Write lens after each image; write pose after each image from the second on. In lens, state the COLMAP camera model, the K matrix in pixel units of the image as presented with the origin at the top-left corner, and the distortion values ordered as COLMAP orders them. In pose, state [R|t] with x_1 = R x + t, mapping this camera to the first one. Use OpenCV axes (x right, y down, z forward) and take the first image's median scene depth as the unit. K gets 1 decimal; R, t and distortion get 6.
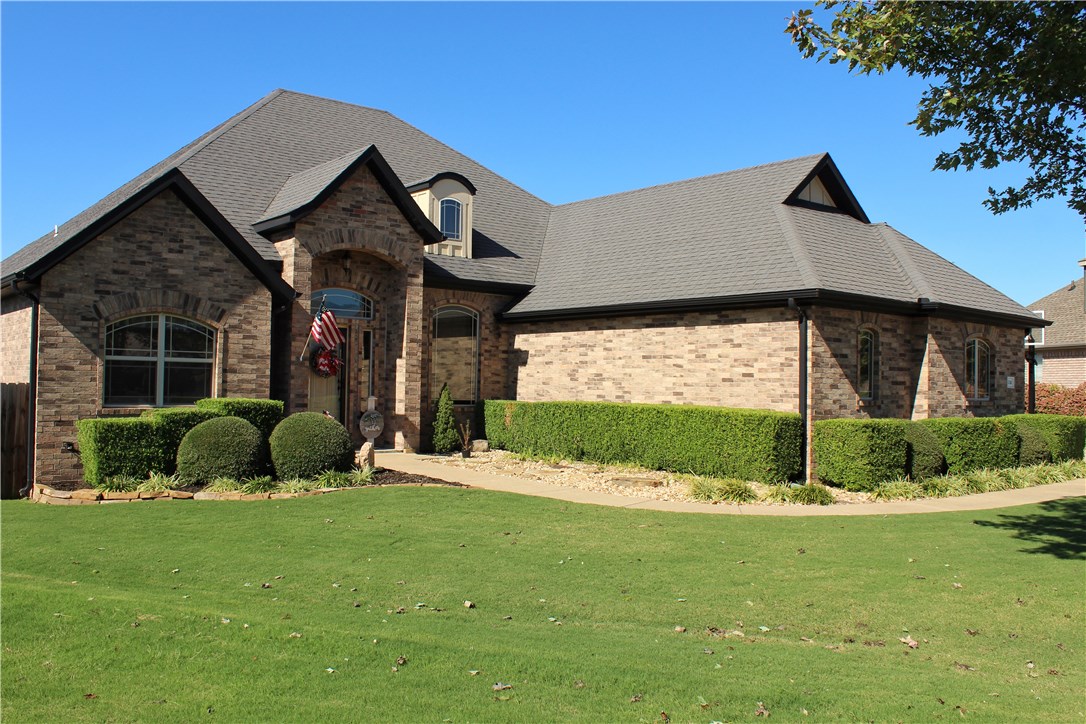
lens RADIAL K [[965.6, 0, 542.7], [0, 965.6, 364.9], [0, 0, 1]] dist [-0.010044, -0.006242]
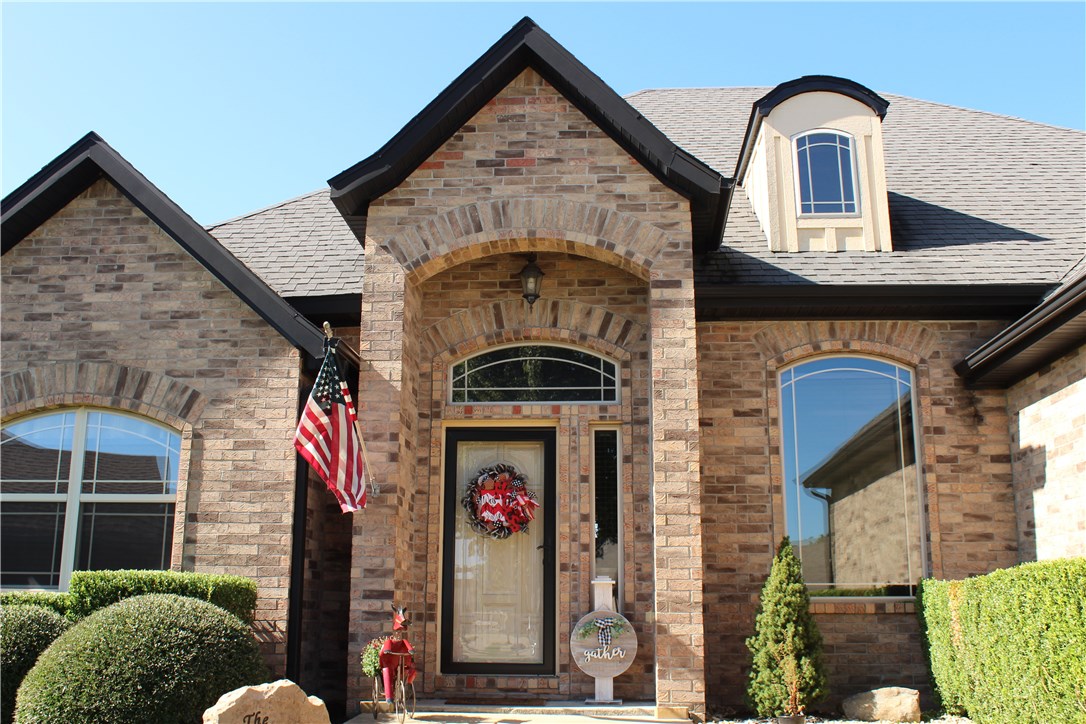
lens RADIAL K [[1043.9, 0, 545.4], [0, 1043.9, 379.3], [0, 0, 1]] dist [-0.089986, 0.000000]
pose [[0.726033, -0.162125, -0.668275, 0.145467], [0.024938, 0.977379, -0.210021, 0.049943], [0.687208, 0.135817, 0.713652, 0.740486]]
